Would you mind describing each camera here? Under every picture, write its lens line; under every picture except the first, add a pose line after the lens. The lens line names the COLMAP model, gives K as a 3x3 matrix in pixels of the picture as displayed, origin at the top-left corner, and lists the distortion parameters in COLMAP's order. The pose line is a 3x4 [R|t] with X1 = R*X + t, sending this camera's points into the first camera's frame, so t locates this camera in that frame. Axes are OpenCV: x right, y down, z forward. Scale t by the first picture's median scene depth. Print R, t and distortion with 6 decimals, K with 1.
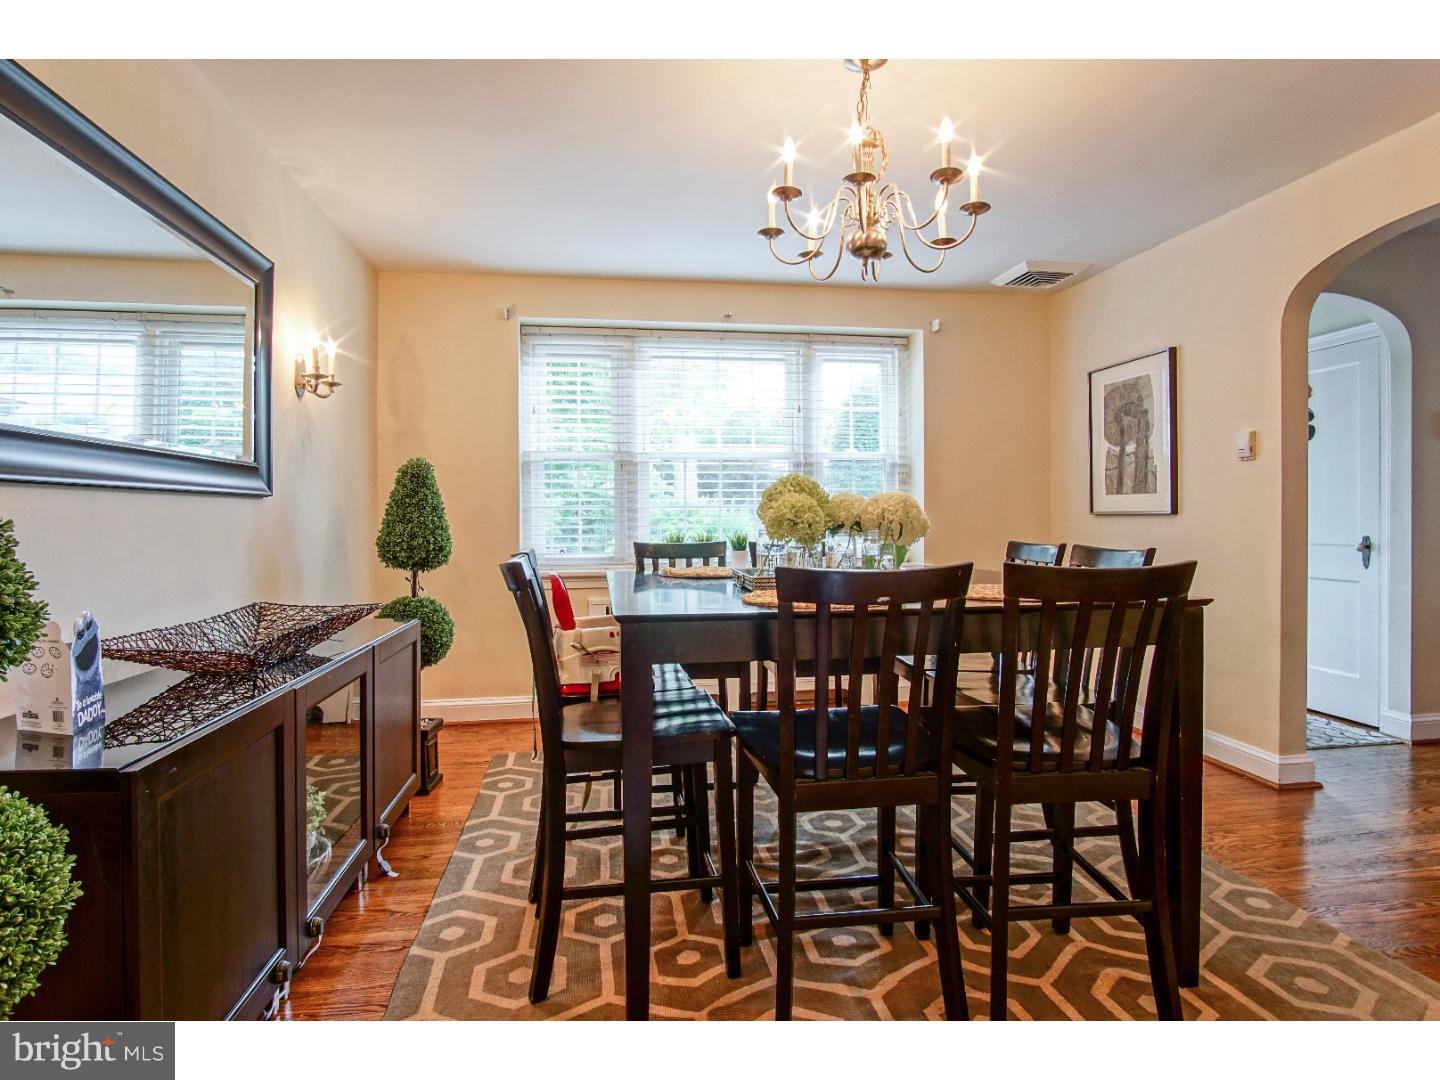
lens RADIAL K [[792.9, 0, 713.7], [0, 792.9, 528.1], [0, 0, 1]] dist [-0.019927, 0.016765]
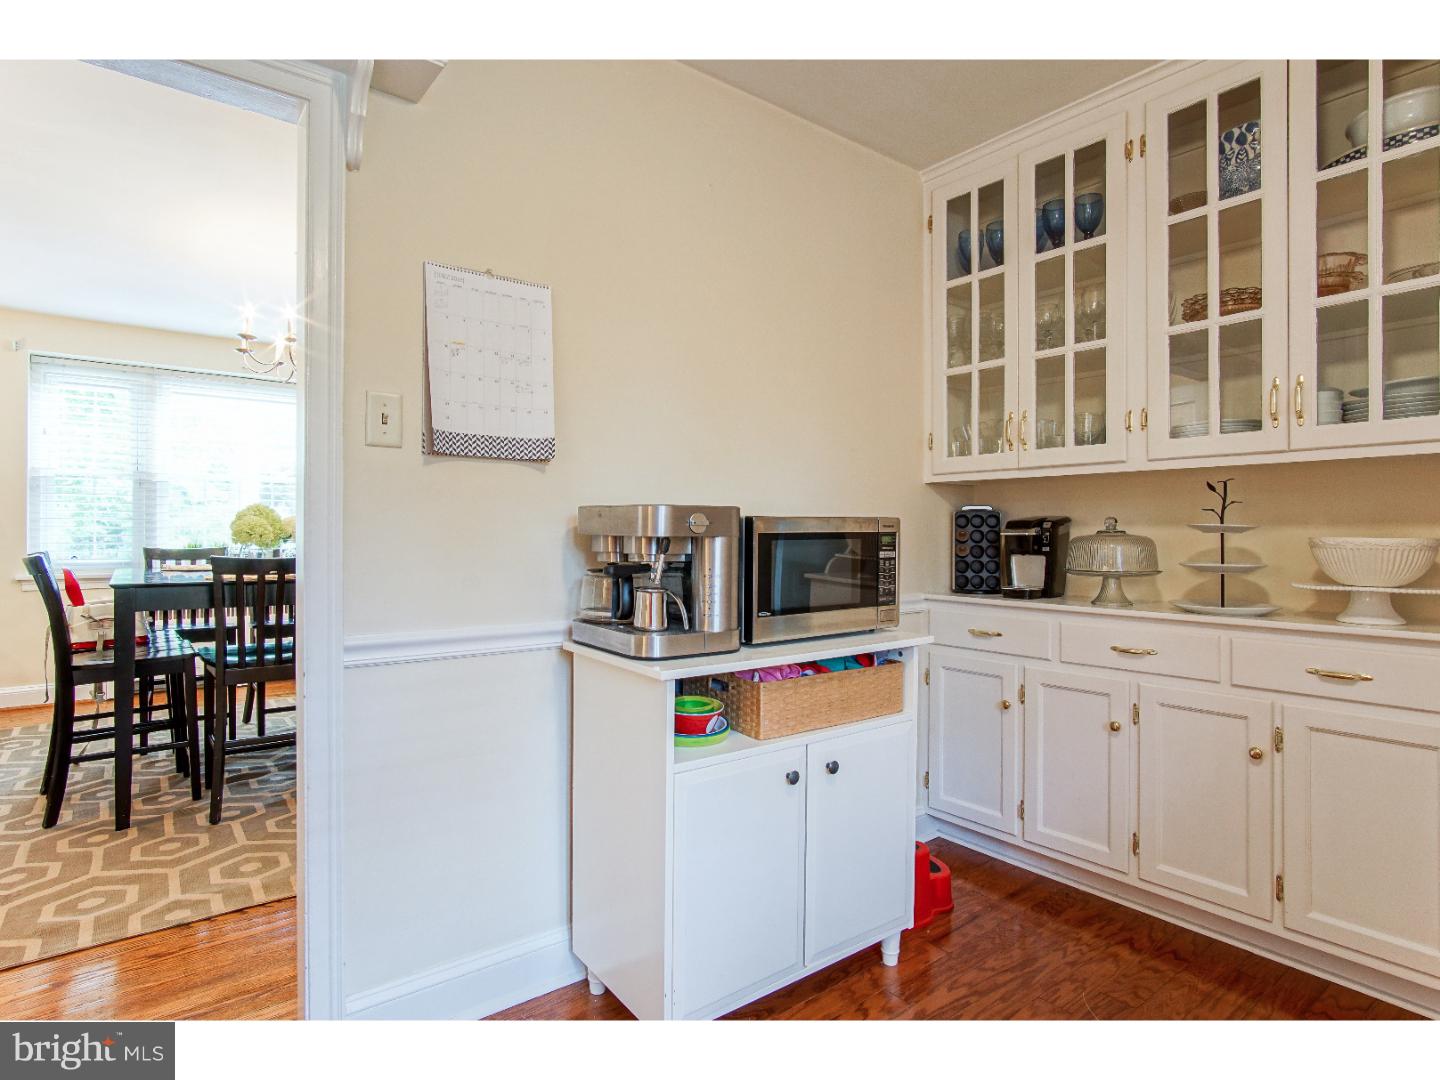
lens RADIAL K [[792.9, 0, 713.7], [0, 792.9, 528.1], [0, 0, 1]] dist [-0.019927, 0.016765]
pose [[0.882117, 0.010244, 0.470920, 0.167713], [-0.003796, 0.999886, -0.014640, 0.001409], [-0.471016, 0.011126, 0.882055, -0.854922]]
